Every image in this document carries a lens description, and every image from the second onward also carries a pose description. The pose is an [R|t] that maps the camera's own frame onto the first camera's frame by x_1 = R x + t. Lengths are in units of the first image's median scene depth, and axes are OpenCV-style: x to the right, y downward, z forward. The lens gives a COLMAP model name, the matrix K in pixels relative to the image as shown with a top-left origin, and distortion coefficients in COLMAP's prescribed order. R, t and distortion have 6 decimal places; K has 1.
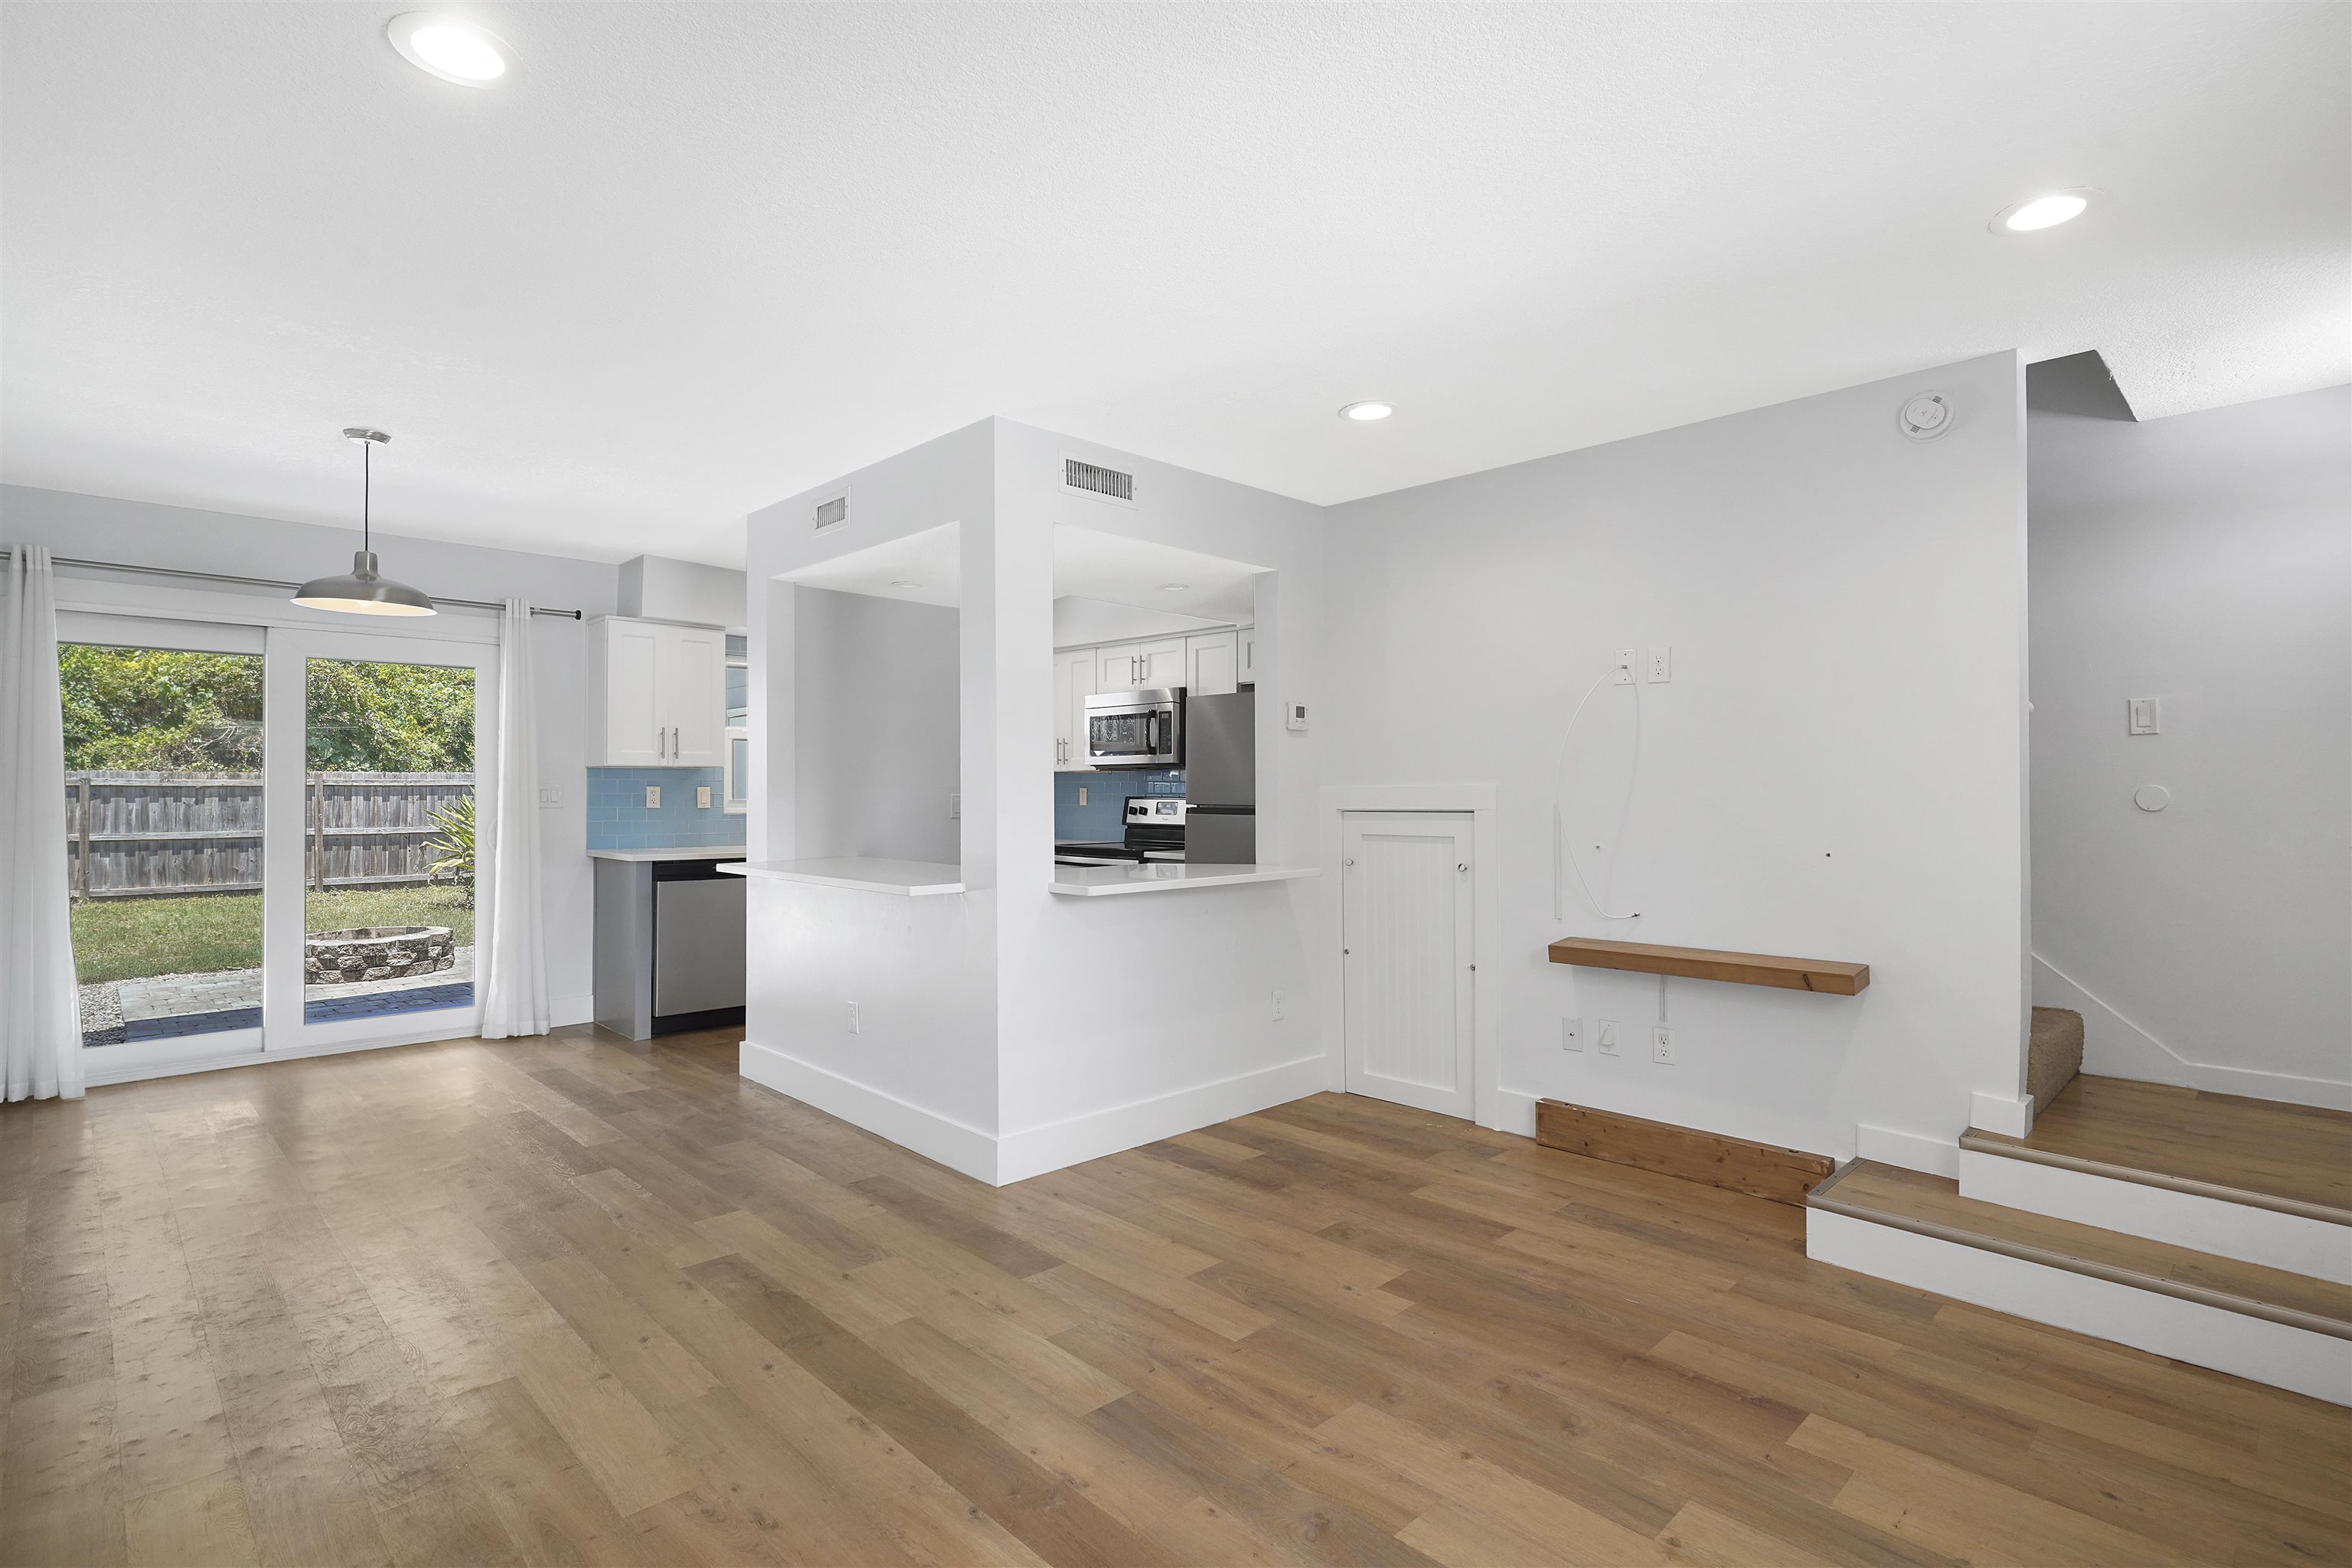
lens RADIAL K [[1146.3, 0, 1169.0], [0, 1146.3, 777.5], [0, 0, 1]] dist [-0.001623, 0.001635]
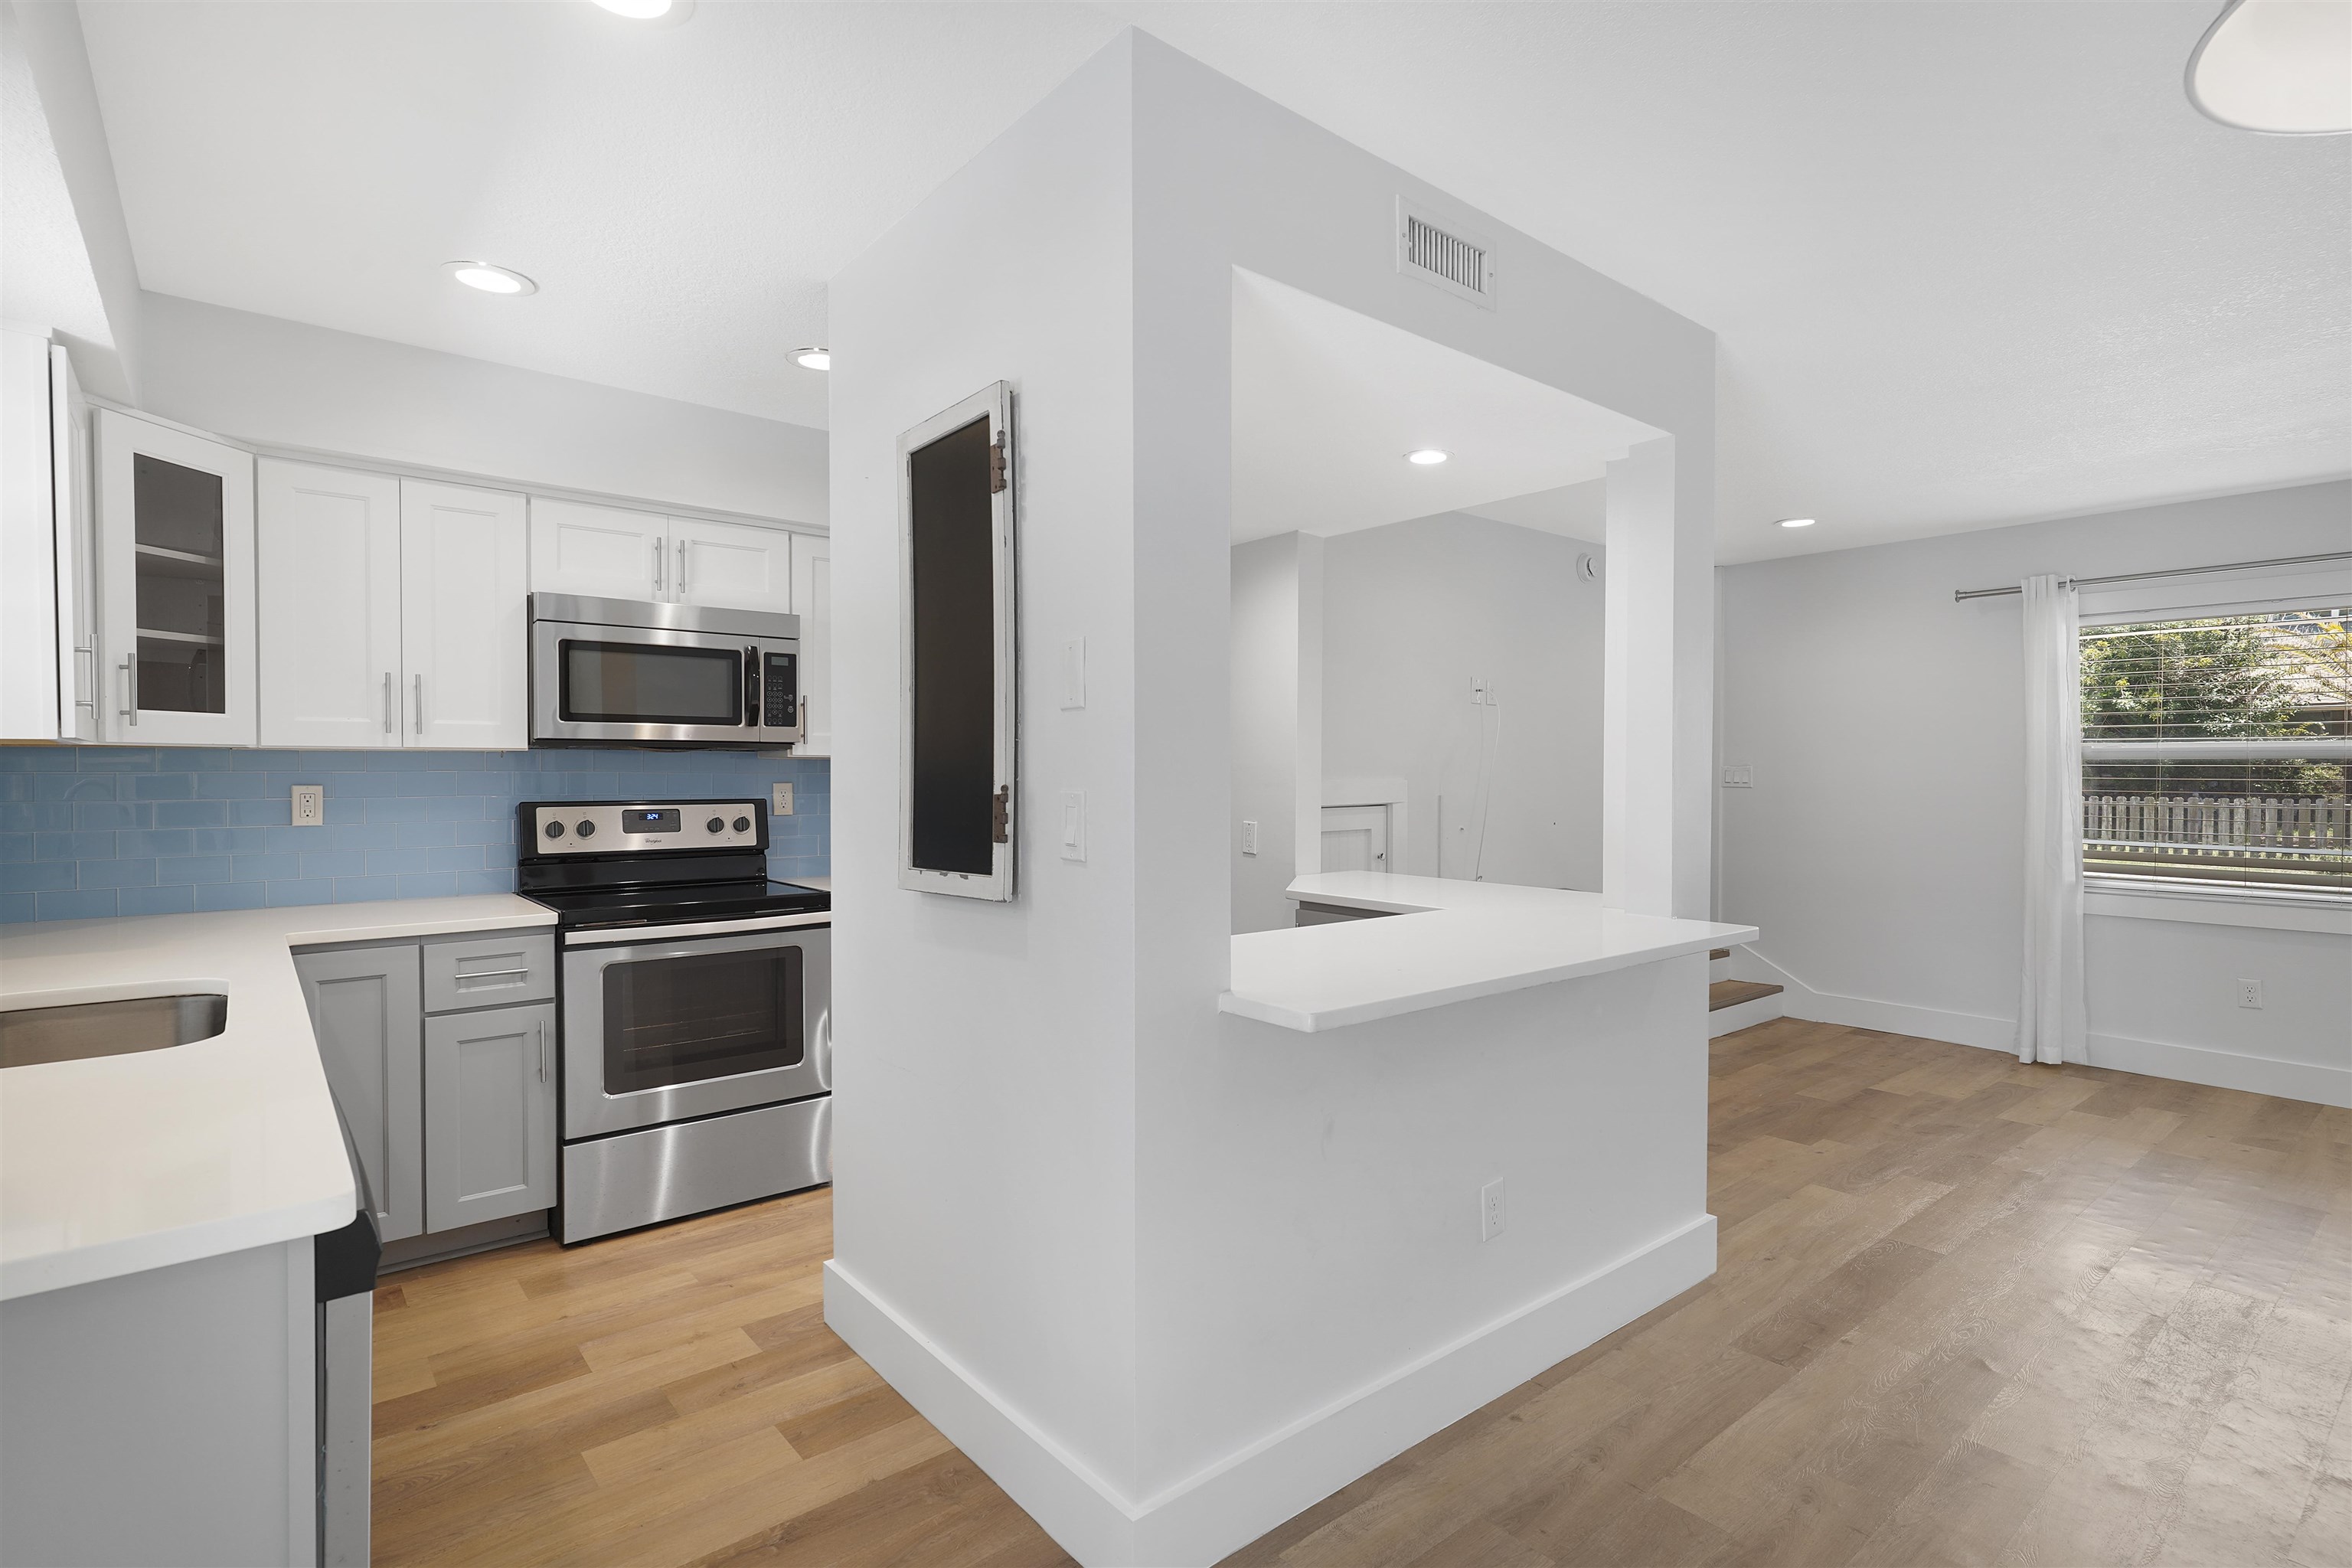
lens RADIAL K [[1146.3, 0, 1169.0], [0, 1146.3, 777.5], [0, 0, 1]] dist [-0.001623, 0.001635]
pose [[0.076949, -0.006390, 0.997015, -1.124746], [-0.011683, 0.999905, 0.007310, -0.001923], [-0.996967, -0.012210, 0.076867, 1.491928]]
